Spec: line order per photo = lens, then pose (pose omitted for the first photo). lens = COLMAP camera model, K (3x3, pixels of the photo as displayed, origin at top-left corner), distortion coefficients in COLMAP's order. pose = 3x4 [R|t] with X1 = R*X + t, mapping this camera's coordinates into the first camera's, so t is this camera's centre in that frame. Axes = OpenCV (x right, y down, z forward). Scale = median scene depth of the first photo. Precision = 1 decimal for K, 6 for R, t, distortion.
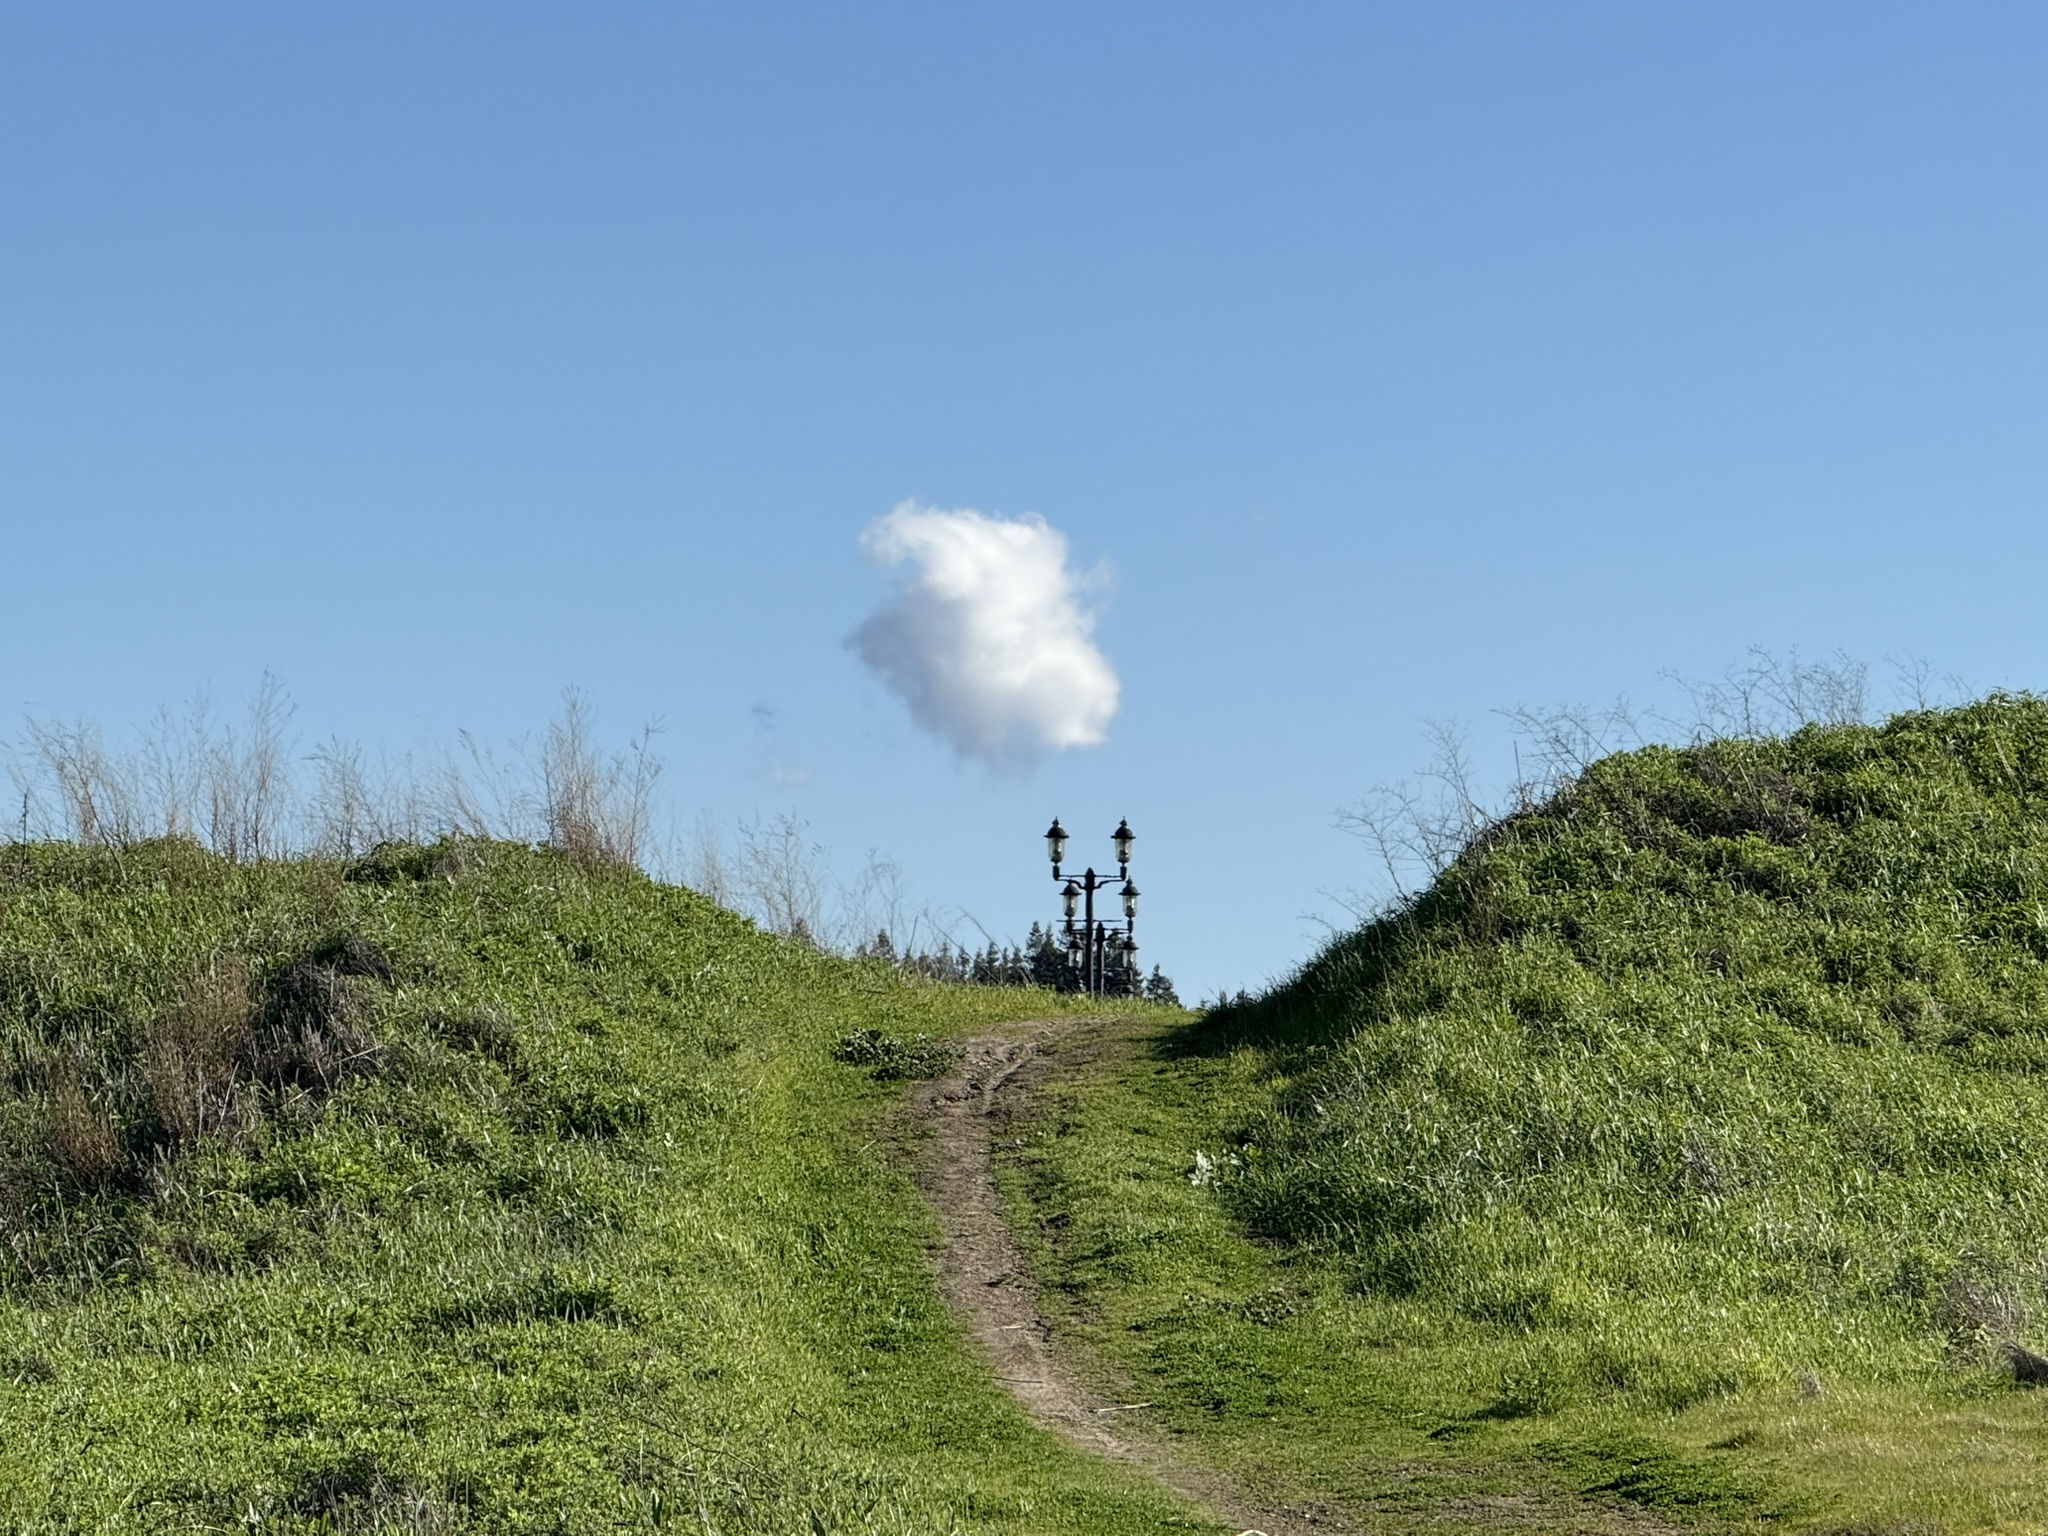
lens RADIAL K [[9654.0, 0, 1023.7], [0, 9654.0, 775.1], [0, 0, 1]] dist [0.153757, 0.000000]
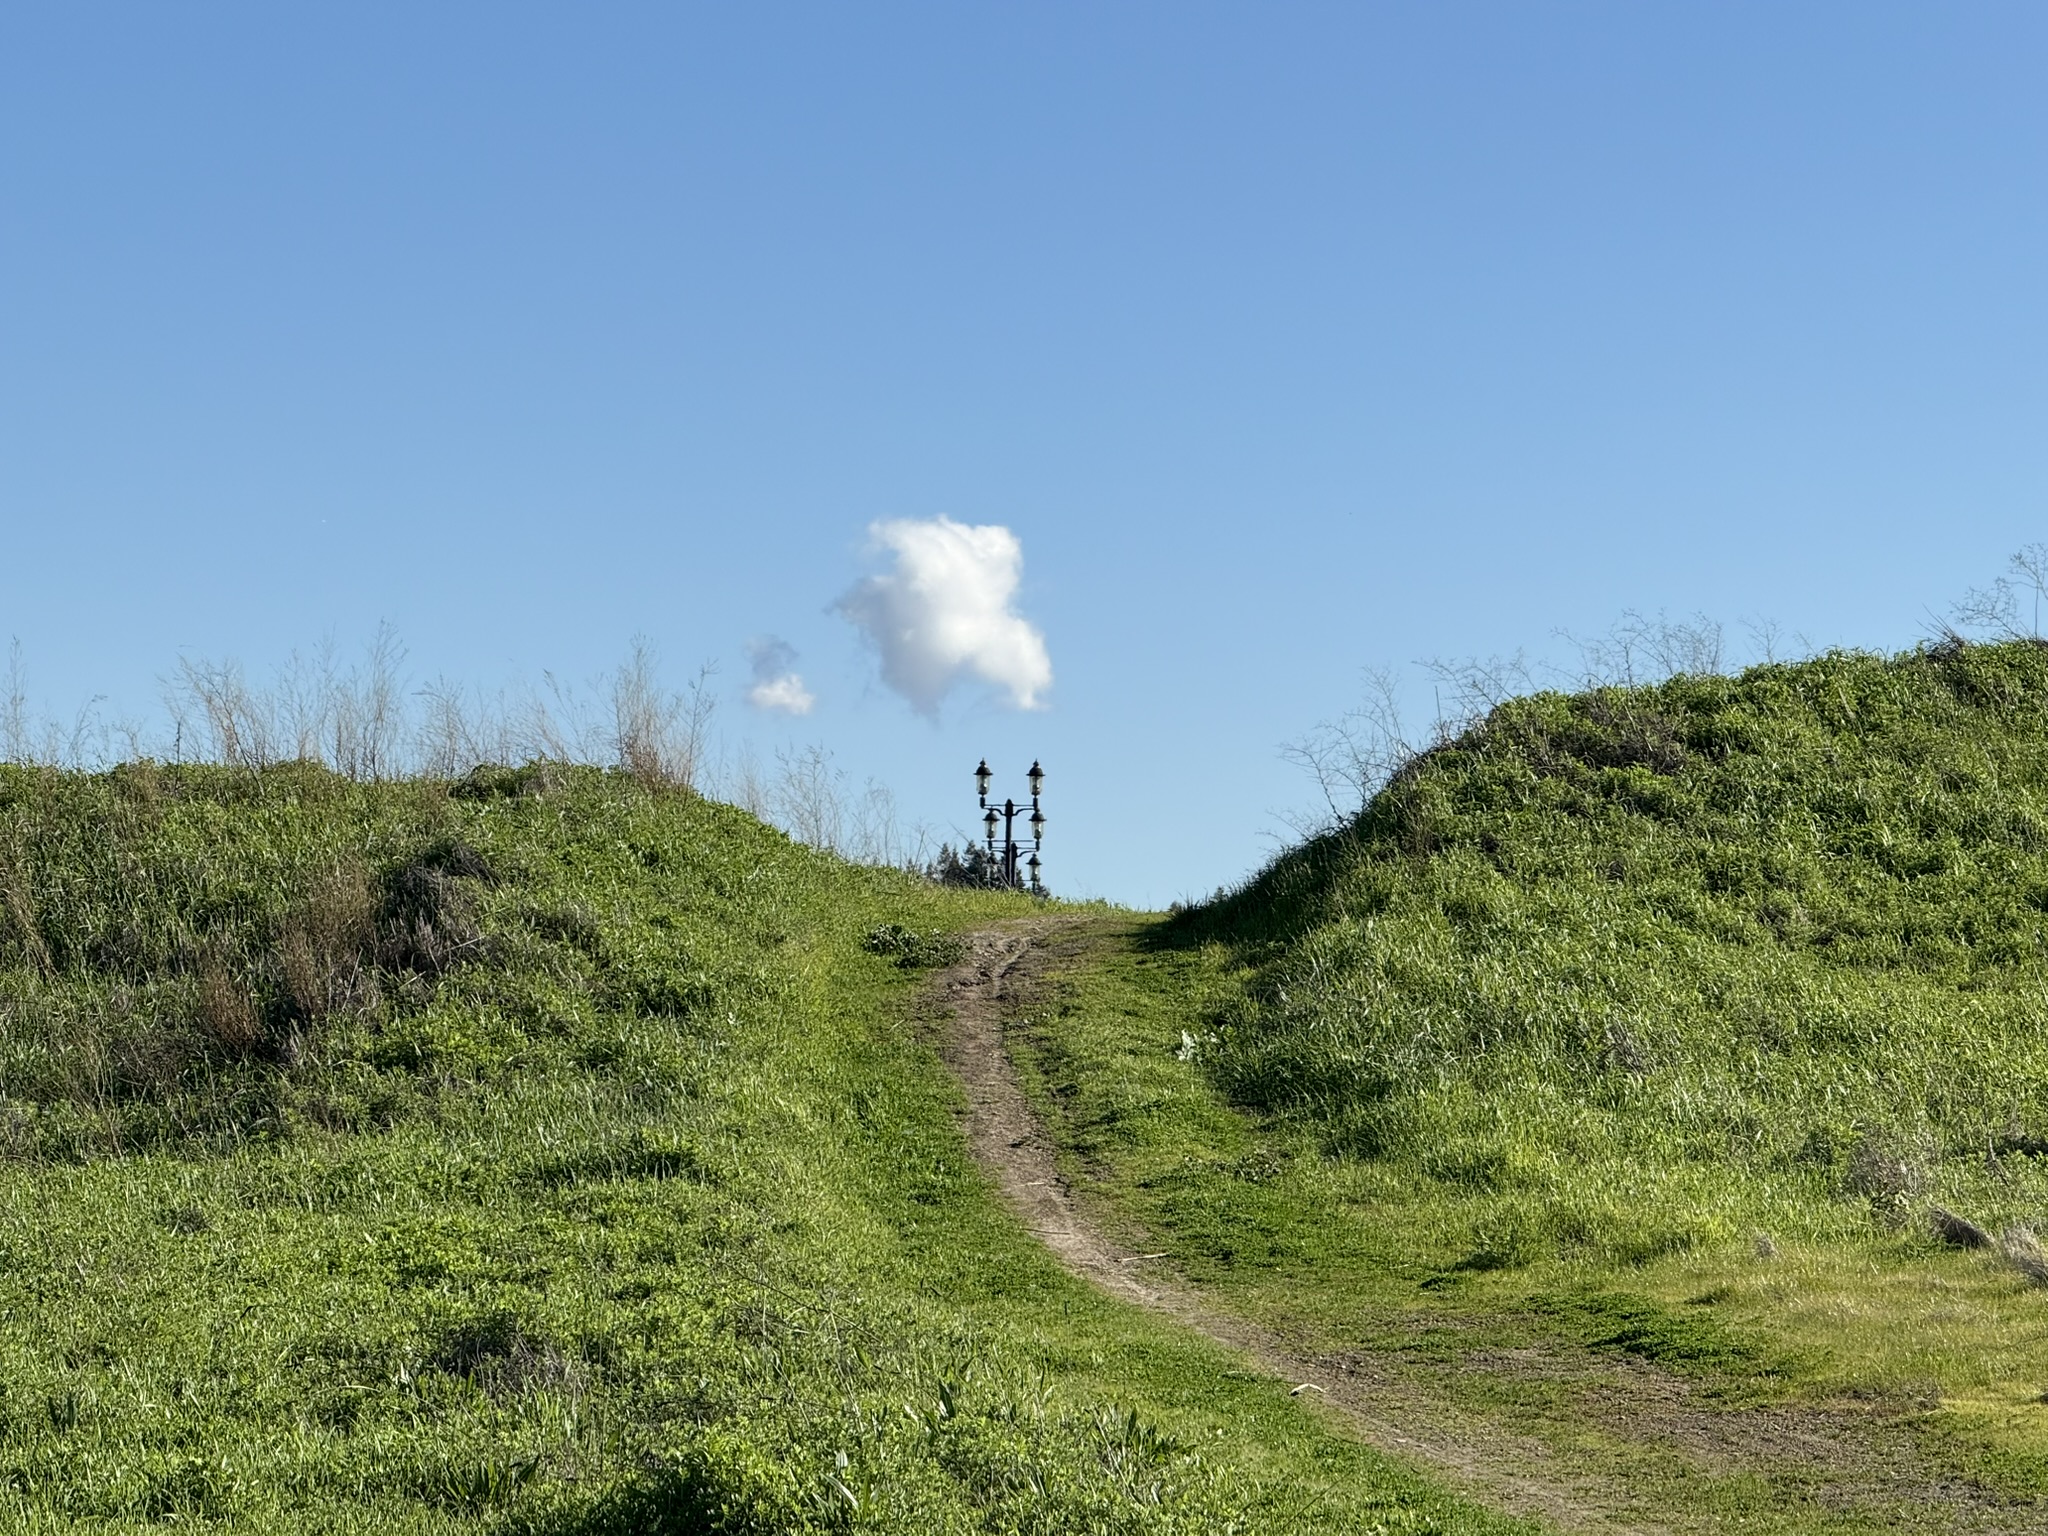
lens RADIAL K [[7218.3, 0, 1024.0], [0, 7218.3, 757.7], [0, 0, 1]] dist [0.195846, 0.000000]
pose [[0.999855, 0.006895, 0.015540, -0.014856], [-0.006941, 0.999972, 0.002937, 0.003322], [-0.015520, -0.003044, 0.999875, 0.122935]]
